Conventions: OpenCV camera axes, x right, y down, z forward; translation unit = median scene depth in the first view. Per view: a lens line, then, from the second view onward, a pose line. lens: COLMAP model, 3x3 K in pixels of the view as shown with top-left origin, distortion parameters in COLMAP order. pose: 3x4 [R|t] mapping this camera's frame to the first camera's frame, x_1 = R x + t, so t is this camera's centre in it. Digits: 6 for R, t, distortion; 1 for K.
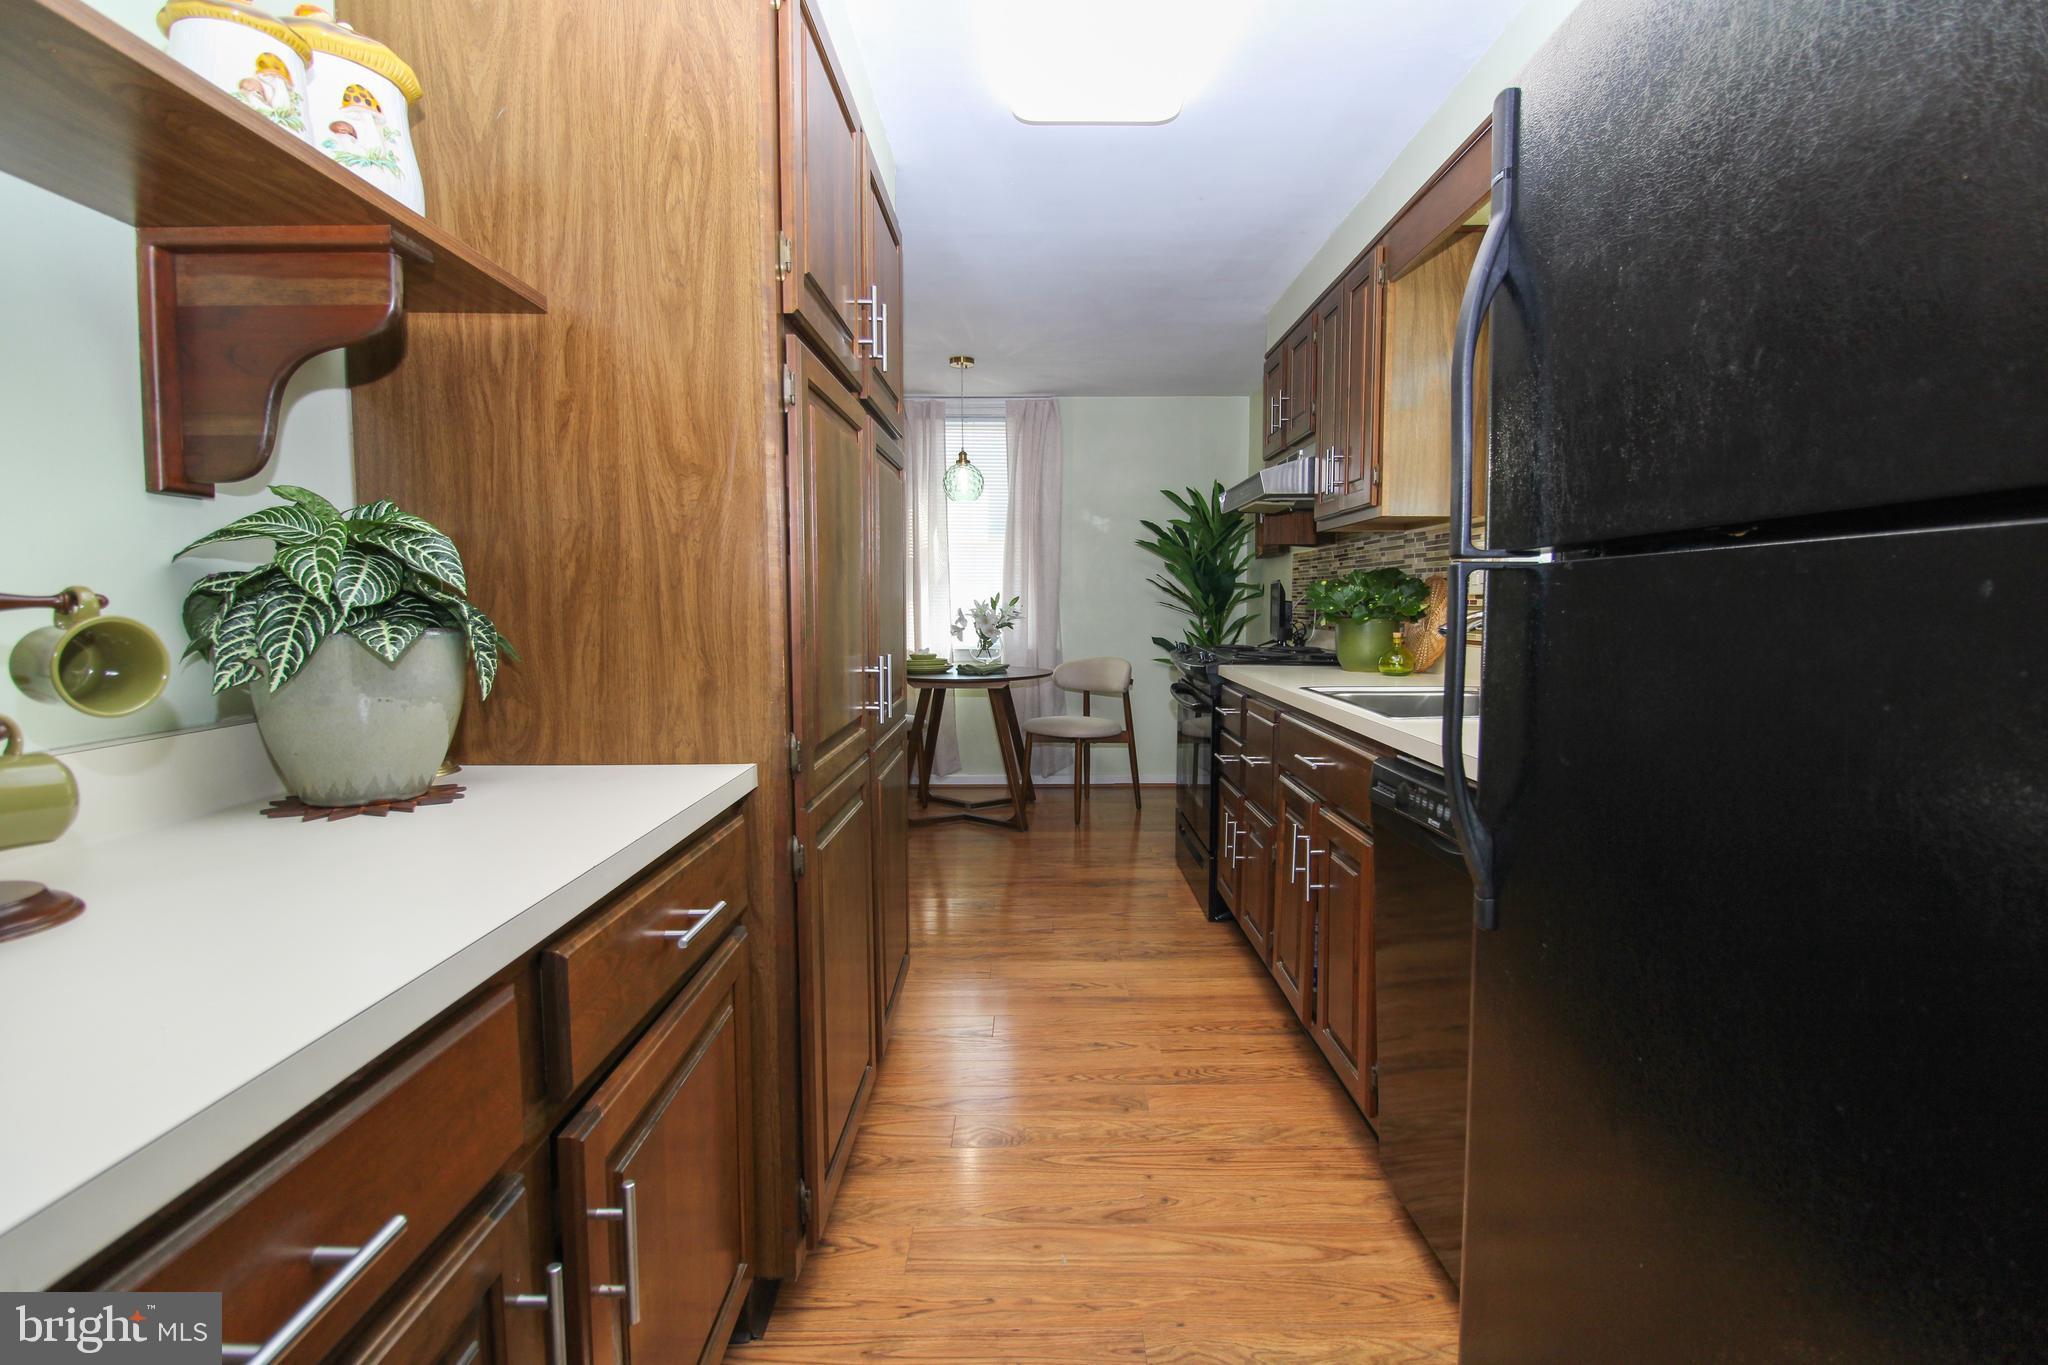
lens RADIAL K [[956.2, 0, 1036.8], [0, 956.2, 672.9], [0, 0, 1]] dist [-0.007984, -0.009968]
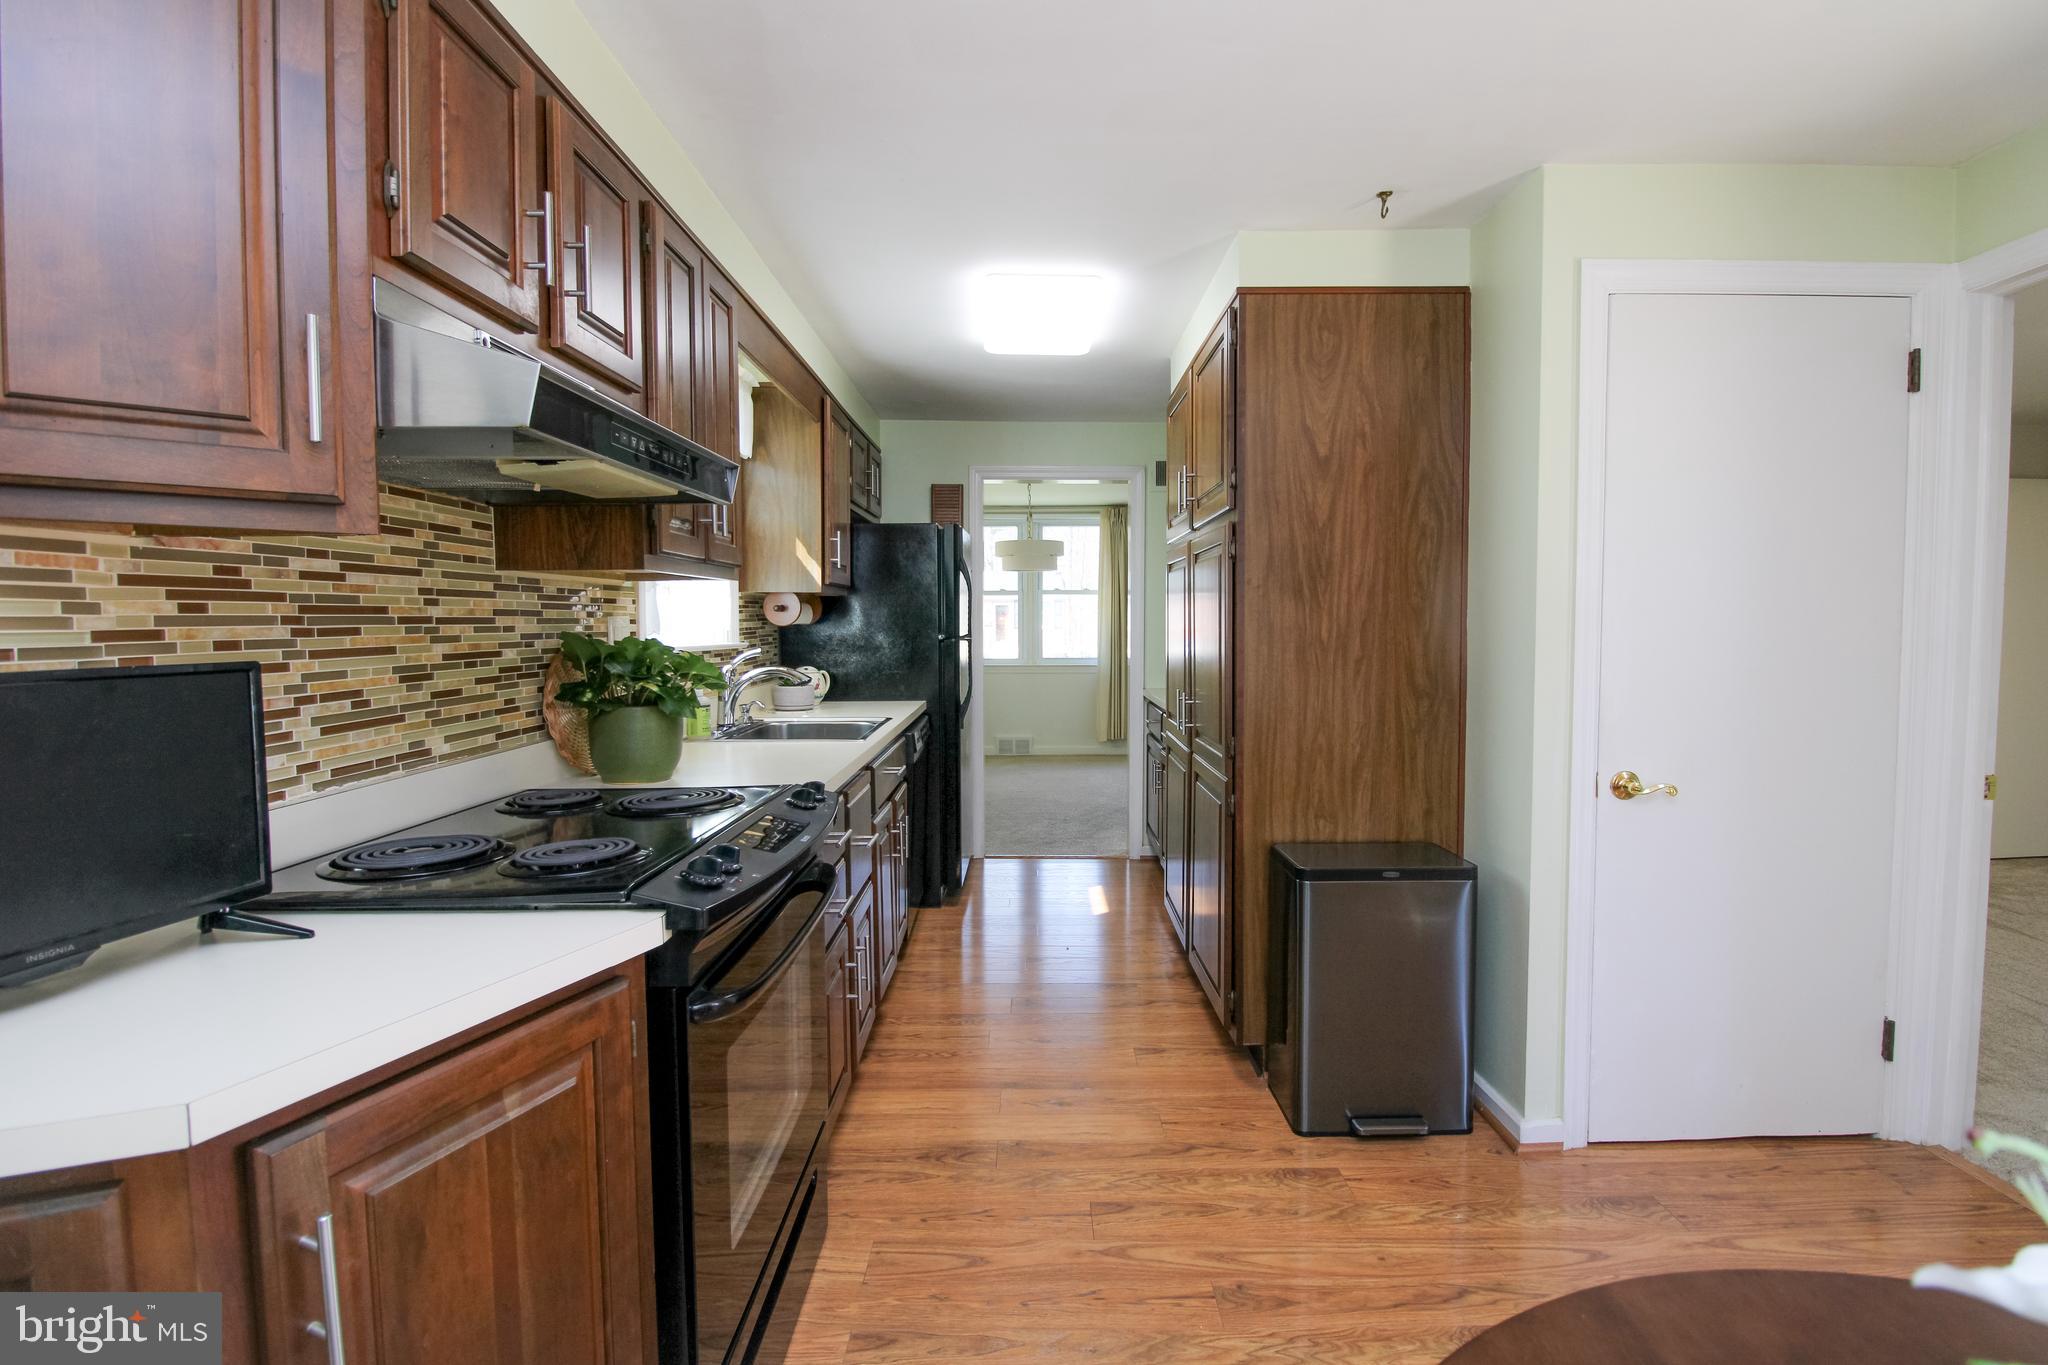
lens RADIAL K [[956.2, 0, 1034.4], [0, 956.2, 670.1], [0, 0, 1]] dist [-0.007984, -0.009968]
pose [[-0.999980, 0.004858, -0.004029, 0.071515], [0.004288, 0.991375, 0.130984, -0.205681], [0.004631, 0.130964, -0.991376, 2.017707]]
